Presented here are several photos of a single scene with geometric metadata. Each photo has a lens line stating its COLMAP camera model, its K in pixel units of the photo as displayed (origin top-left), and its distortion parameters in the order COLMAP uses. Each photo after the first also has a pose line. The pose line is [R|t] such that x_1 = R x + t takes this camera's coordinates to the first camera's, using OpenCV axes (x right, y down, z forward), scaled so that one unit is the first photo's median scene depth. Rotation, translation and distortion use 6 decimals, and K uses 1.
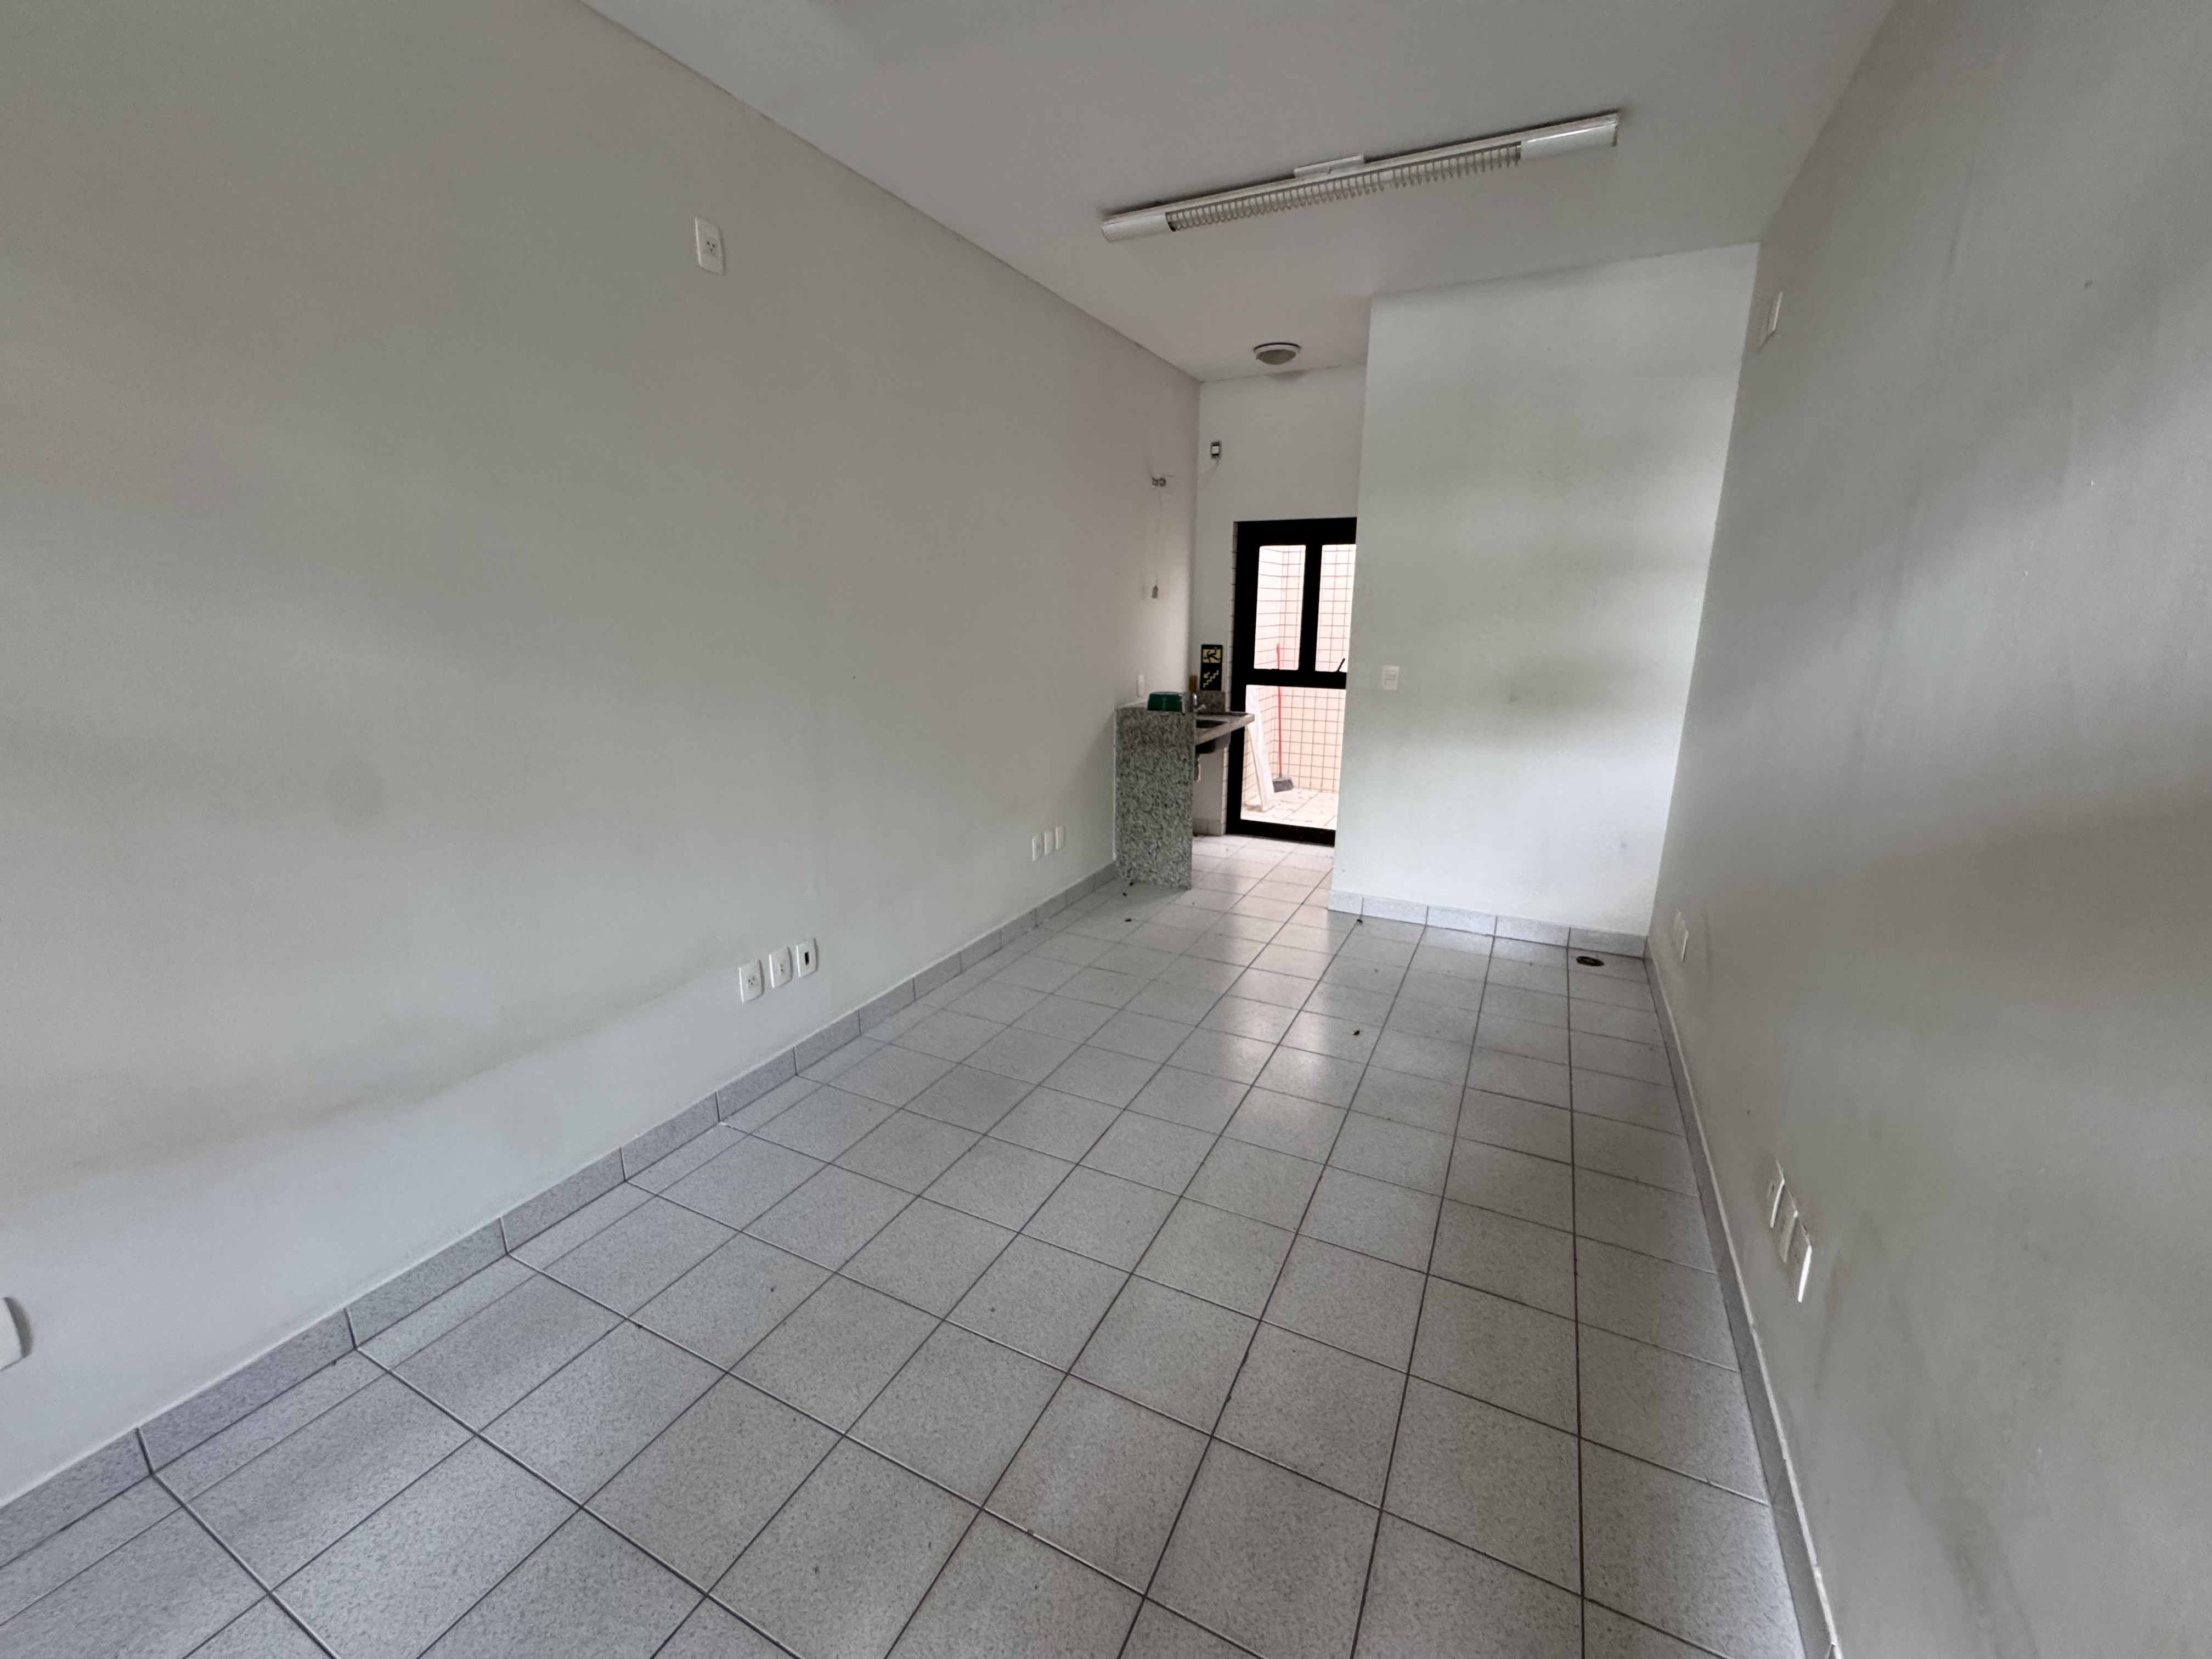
lens RADIAL K [[882.6, 0, 1106.0], [0, 882.6, 829.5], [0, 0, 1]] dist [0.000335, 0.000031]
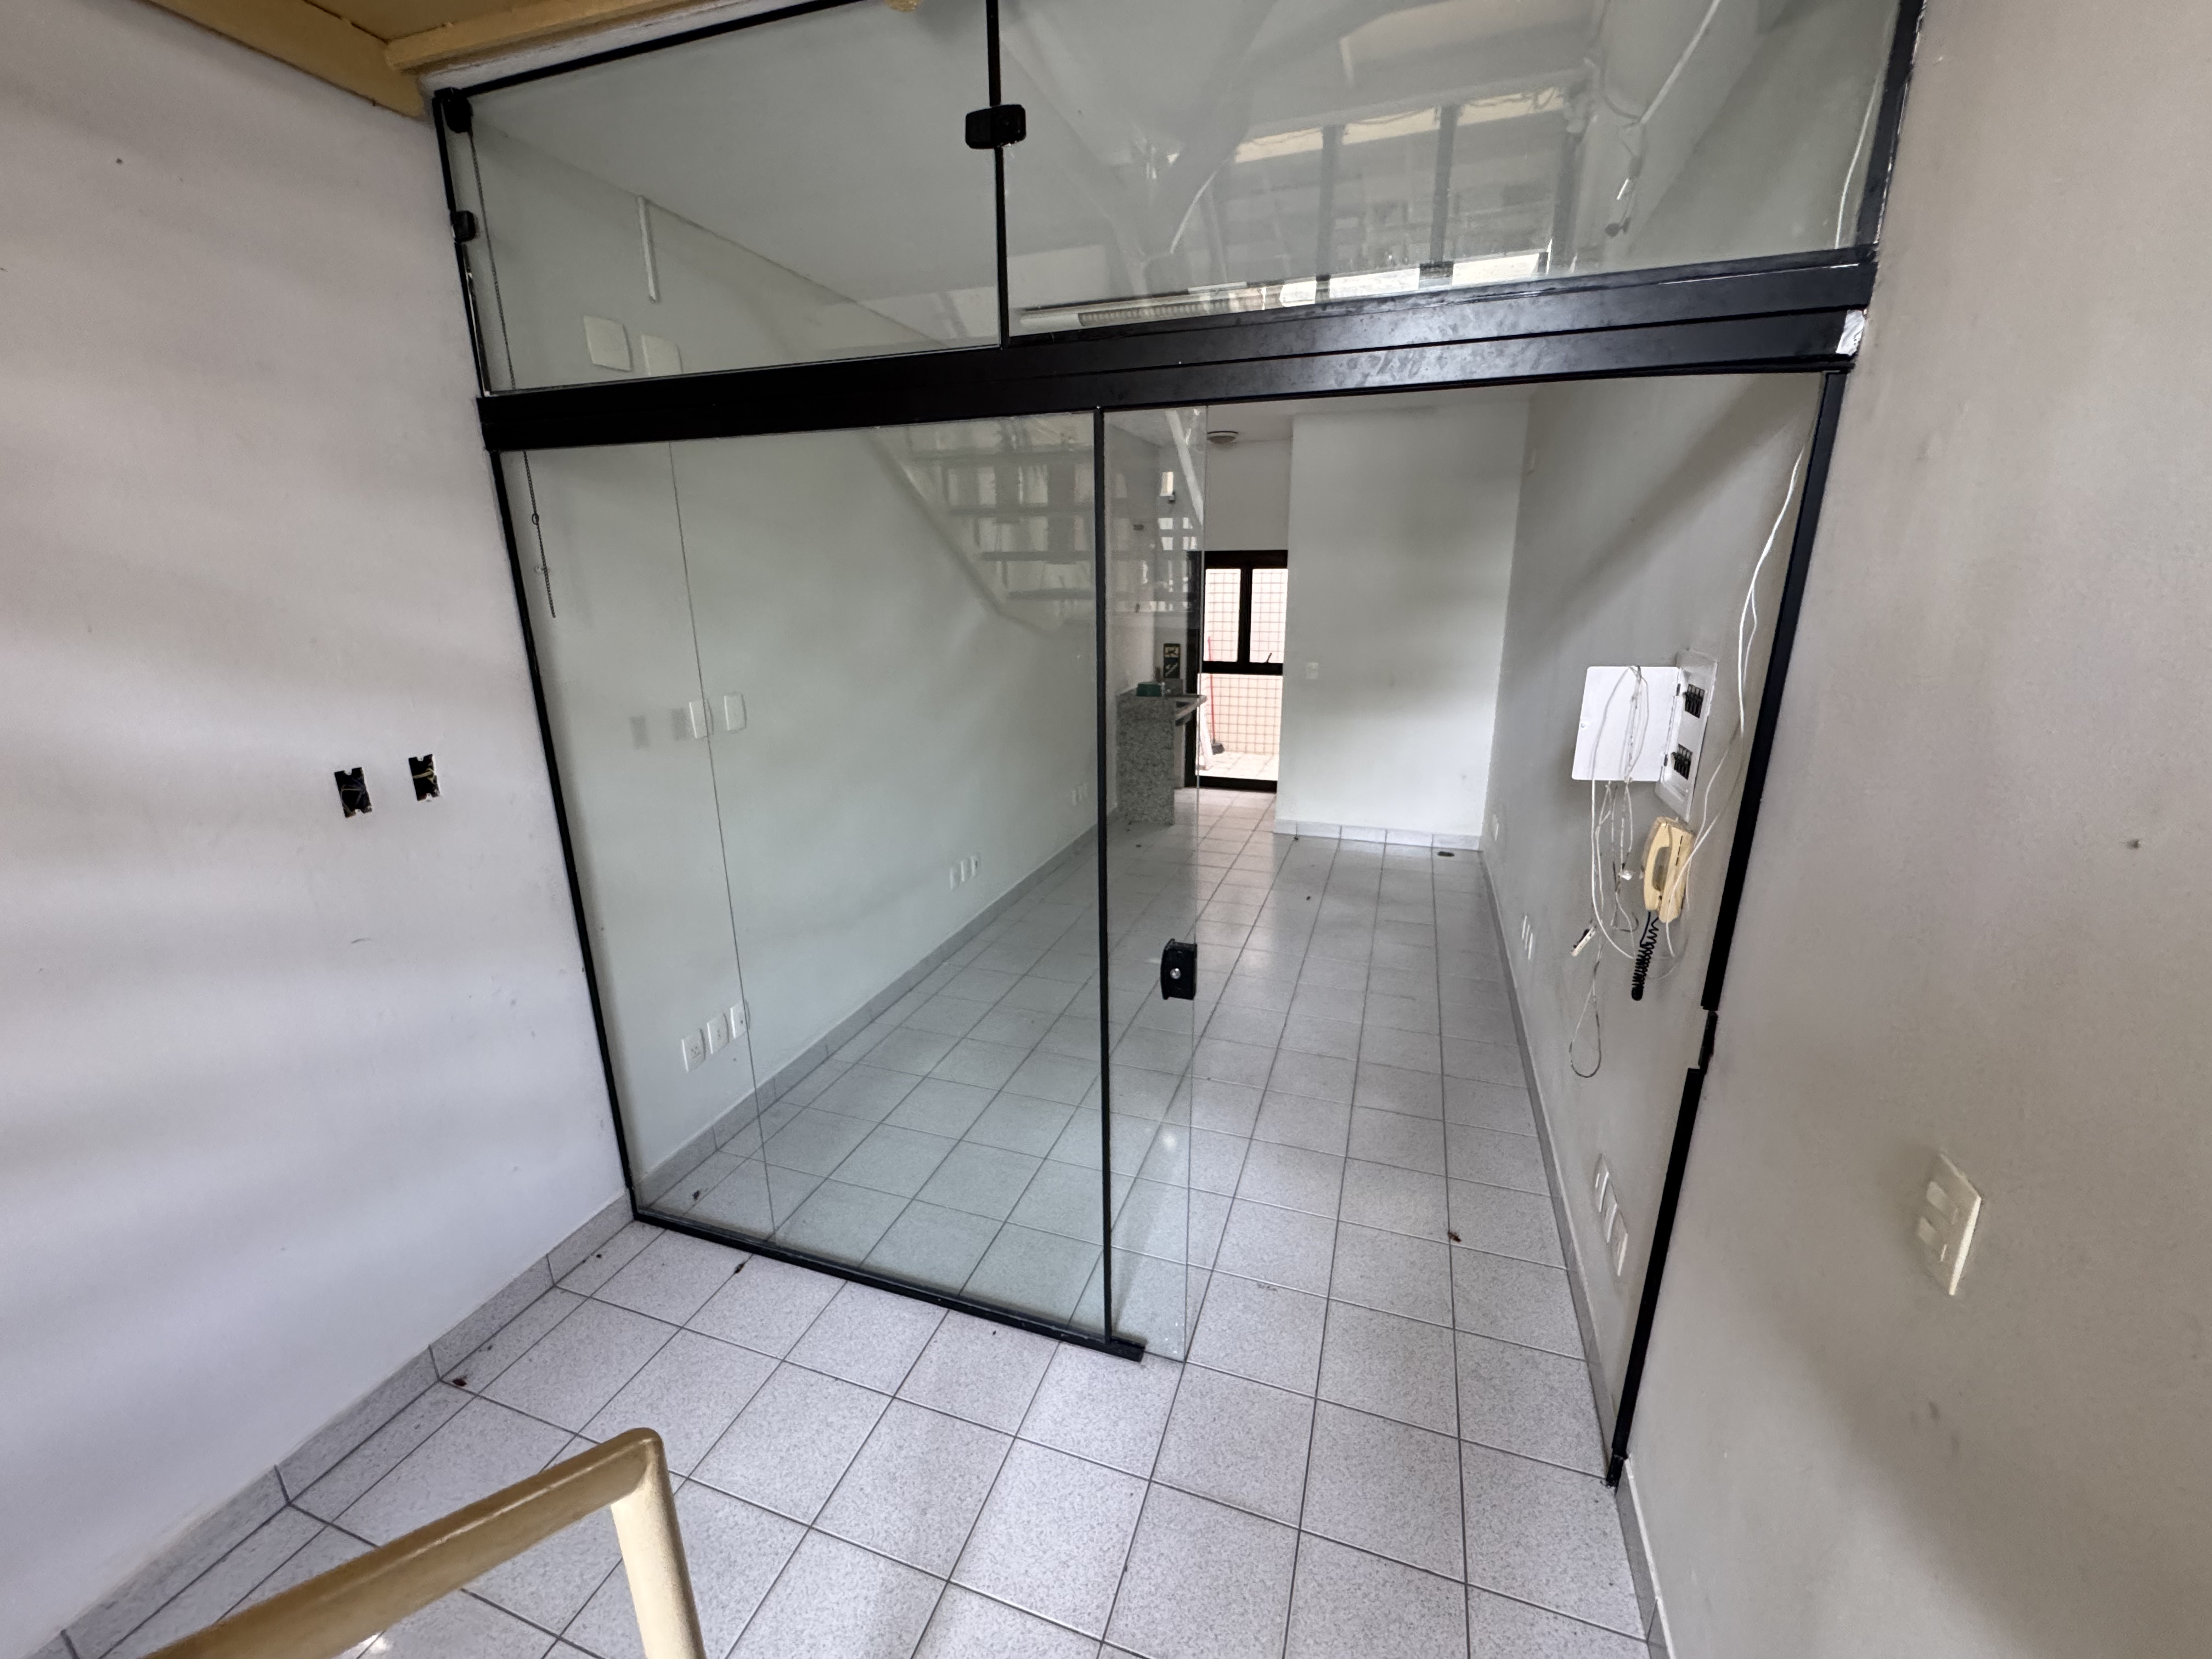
lens RADIAL K [[882.6, 0, 1106.0], [0, 882.6, 829.5], [0, 0, 1]] dist [0.000335, 0.000031]
pose [[0.990928, -0.047412, 0.125756, -0.164638], [0.043555, 0.998498, 0.033243, 0.021645], [-0.127144, -0.027464, 0.991504, -0.321170]]
